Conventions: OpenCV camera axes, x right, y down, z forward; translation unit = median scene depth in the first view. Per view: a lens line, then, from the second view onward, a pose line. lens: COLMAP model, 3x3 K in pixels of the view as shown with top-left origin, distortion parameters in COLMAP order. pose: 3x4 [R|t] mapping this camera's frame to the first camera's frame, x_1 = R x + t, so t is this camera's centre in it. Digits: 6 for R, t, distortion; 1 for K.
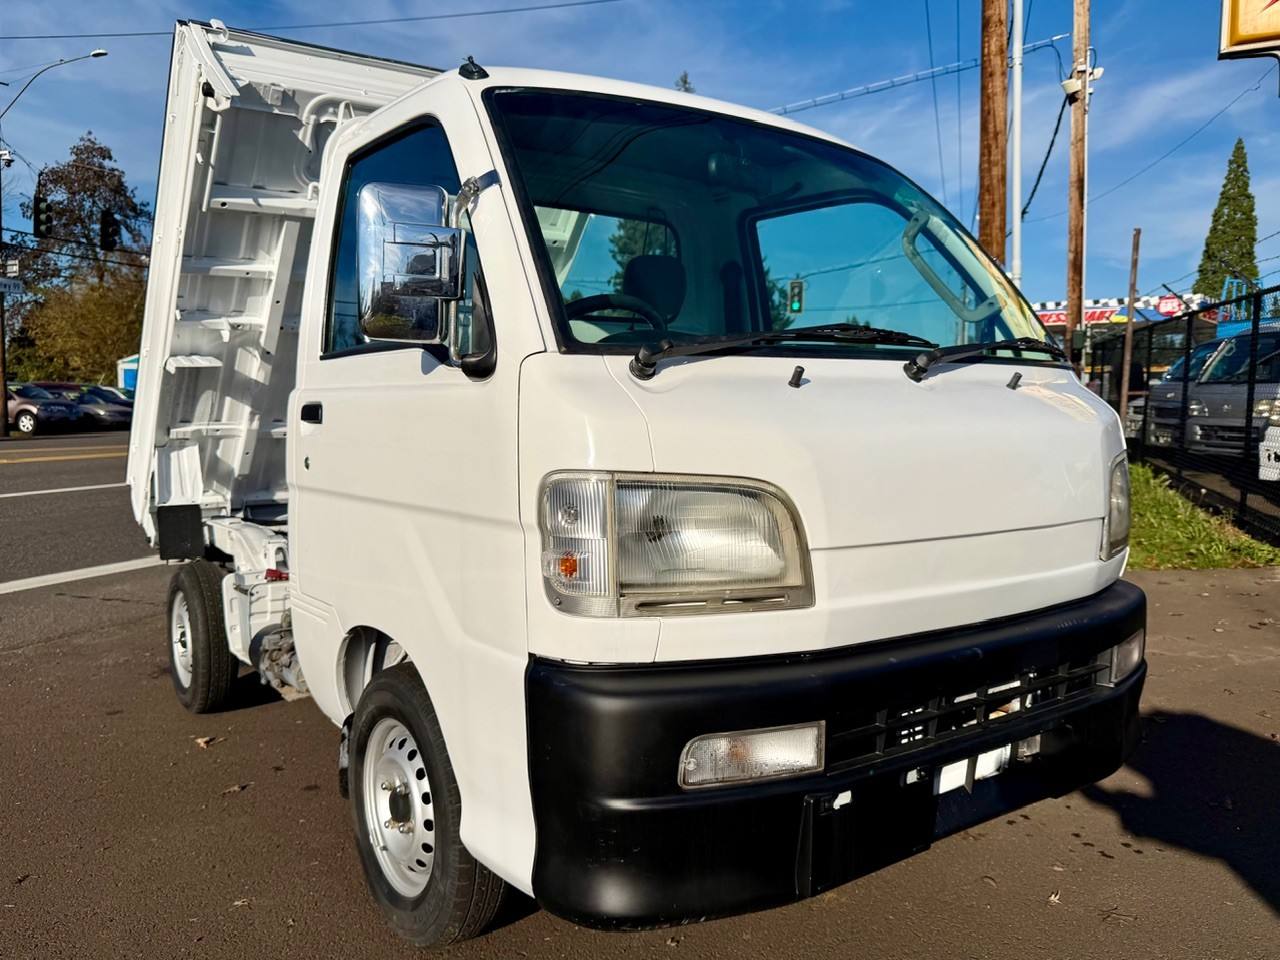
lens RADIAL K [[992.5, 0, 616.8], [0, 992.5, 484.4], [0, 0, 1]] dist [-0.001000, -0.009846]
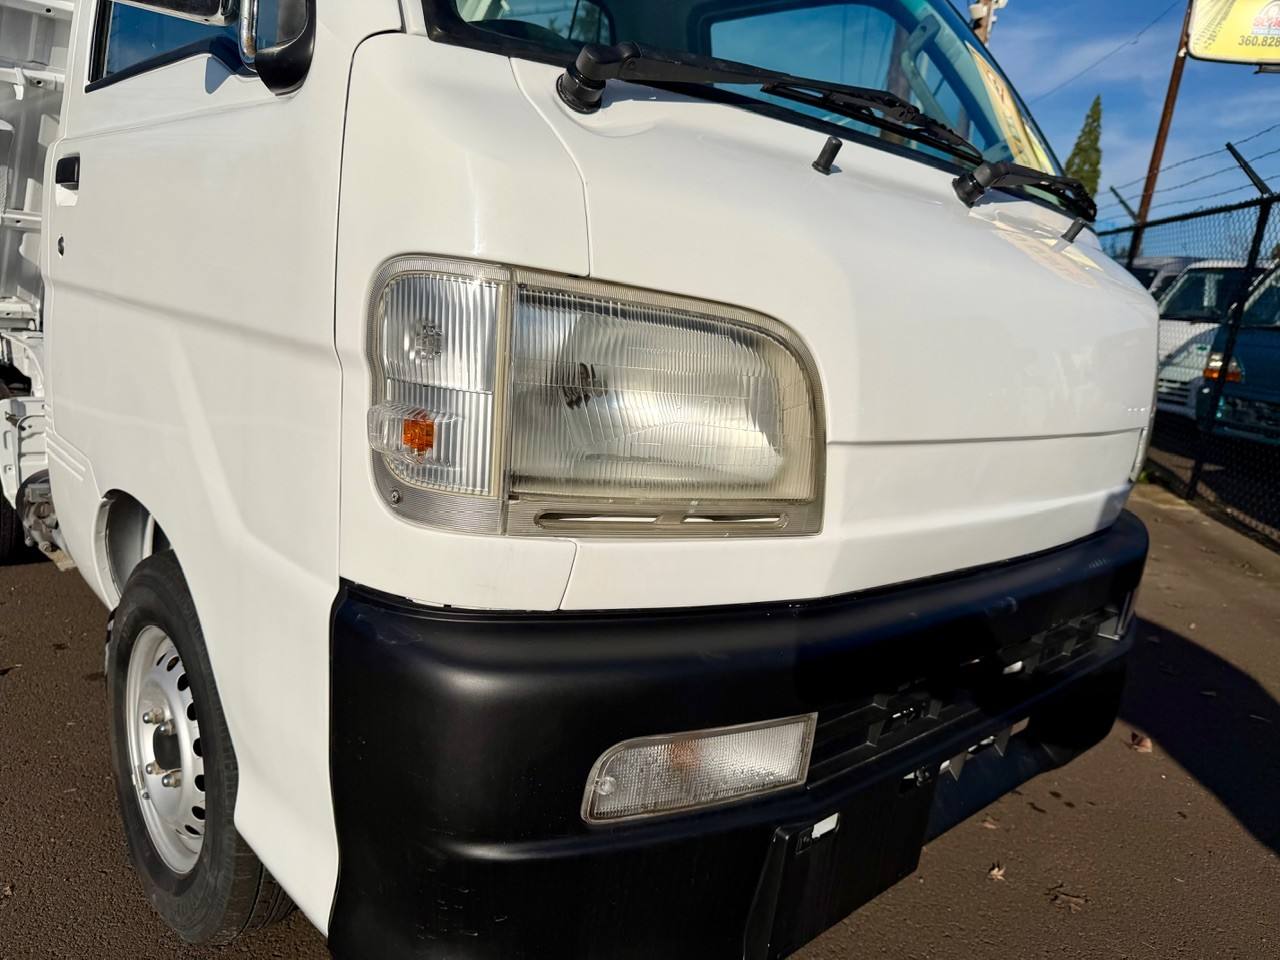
lens RADIAL K [[890.3, 0, 639.7], [0, 890.3, 485.2], [0, 0, 1]] dist [0.019326, -0.007124]
pose [[0.984930, 0.078158, 0.154289, -0.001257], [-0.098843, 0.986403, 0.131299, 0.025182], [-0.141929, -0.144571, 0.979263, 0.384072]]
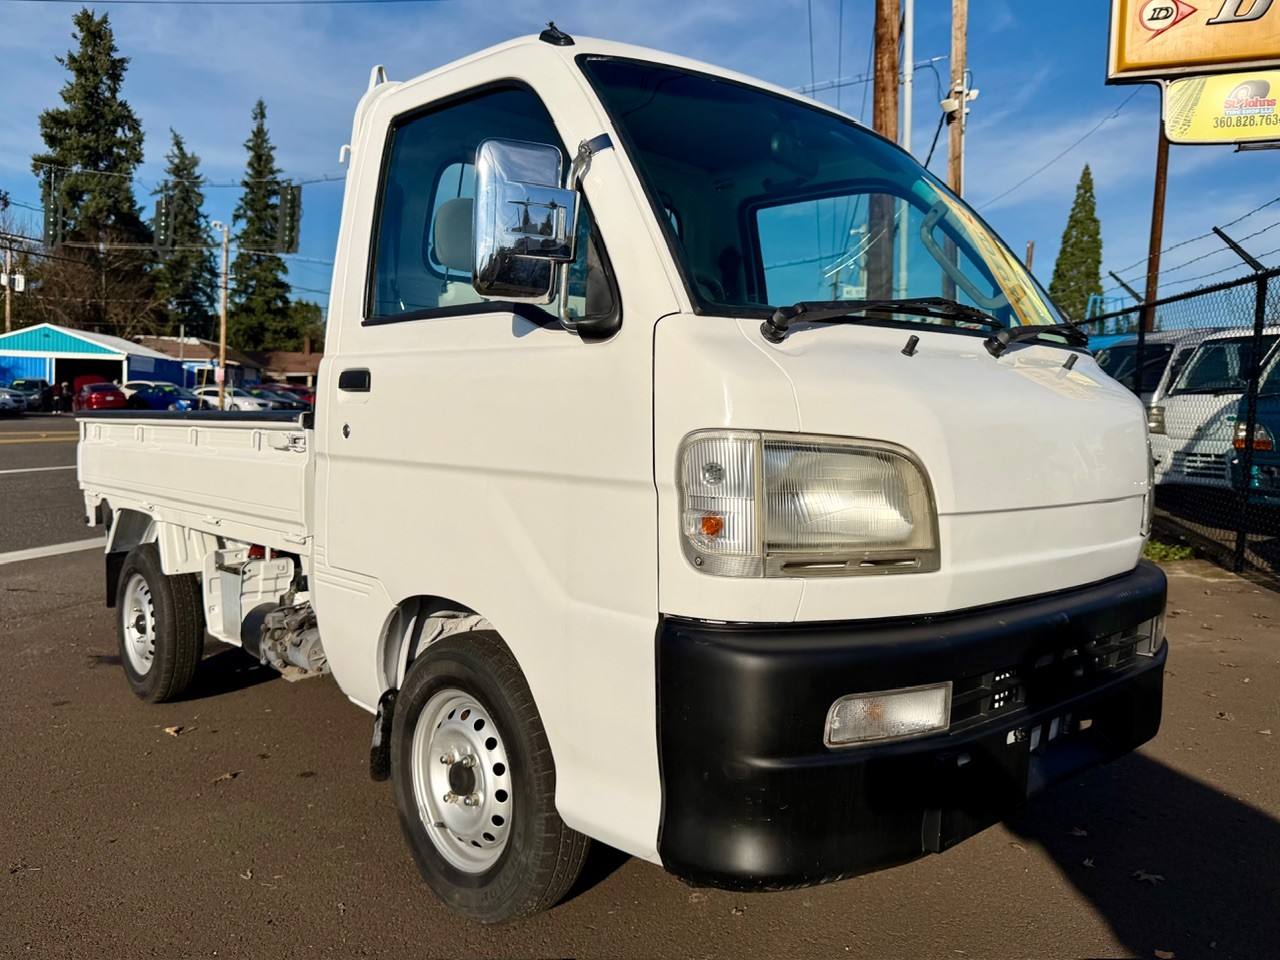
lens RADIAL K [[992.8, 0, 575.2], [0, 992.8, 474.6], [0, 0, 1]] dist [-0.001658, -0.011555]
pose [[0.995156, 0.015558, 0.097067, -0.223427], [-0.014491, 0.999827, -0.011681, 0.034481], [-0.097231, 0.010218, 0.995209, 0.014504]]
